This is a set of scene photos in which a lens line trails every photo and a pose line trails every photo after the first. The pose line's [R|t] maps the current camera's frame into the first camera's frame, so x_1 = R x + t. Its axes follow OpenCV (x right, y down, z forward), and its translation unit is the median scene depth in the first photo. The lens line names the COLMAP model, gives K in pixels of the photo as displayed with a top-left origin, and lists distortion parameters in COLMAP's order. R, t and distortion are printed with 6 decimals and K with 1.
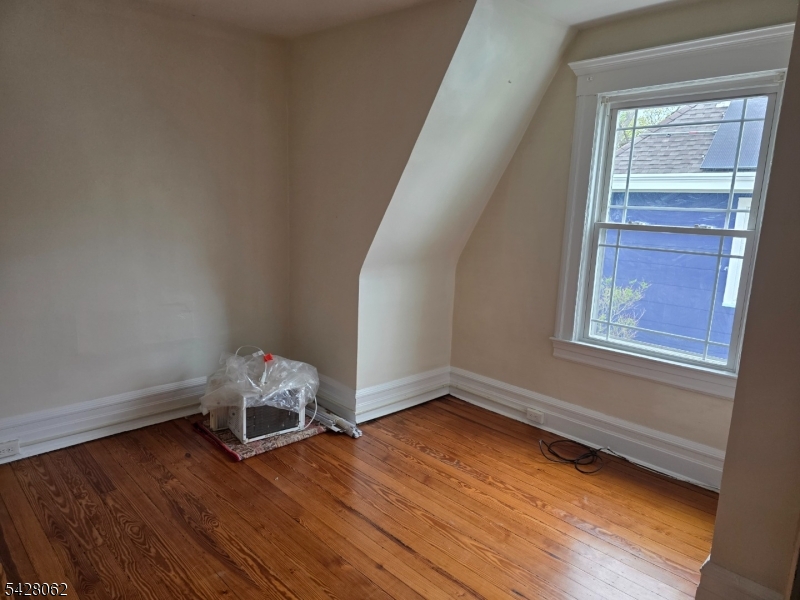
lens RADIAL K [[539.5, 0, 400.0], [0, 539.5, 299.7], [0, 0, 1]] dist [0.054085, -0.043261]
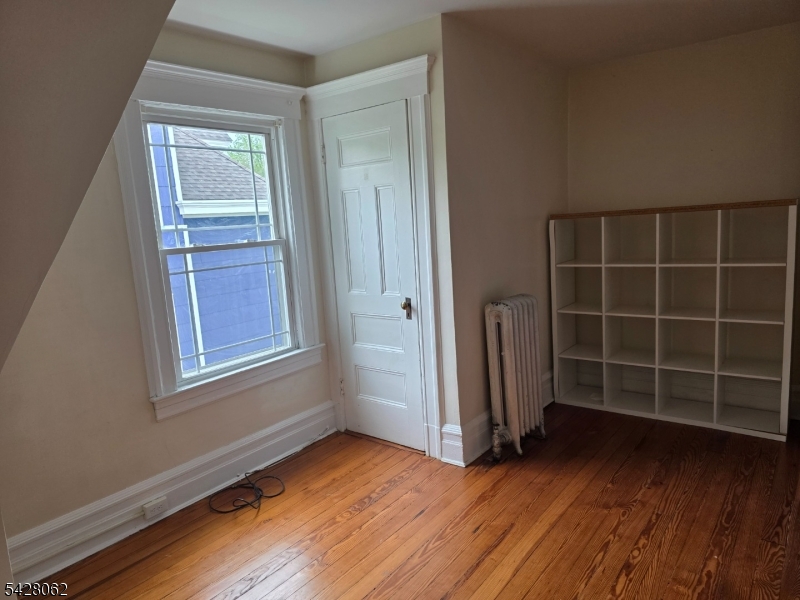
lens RADIAL K [[539.5, 0, 399.6], [0, 539.5, 300.9], [0, 0, 1]] dist [0.054085, -0.043261]
pose [[-0.139658, -0.175745, 0.974479, -0.570777], [0.238093, 0.949291, 0.205325, -0.158155], [-0.961149, 0.260692, -0.090733, 0.765046]]
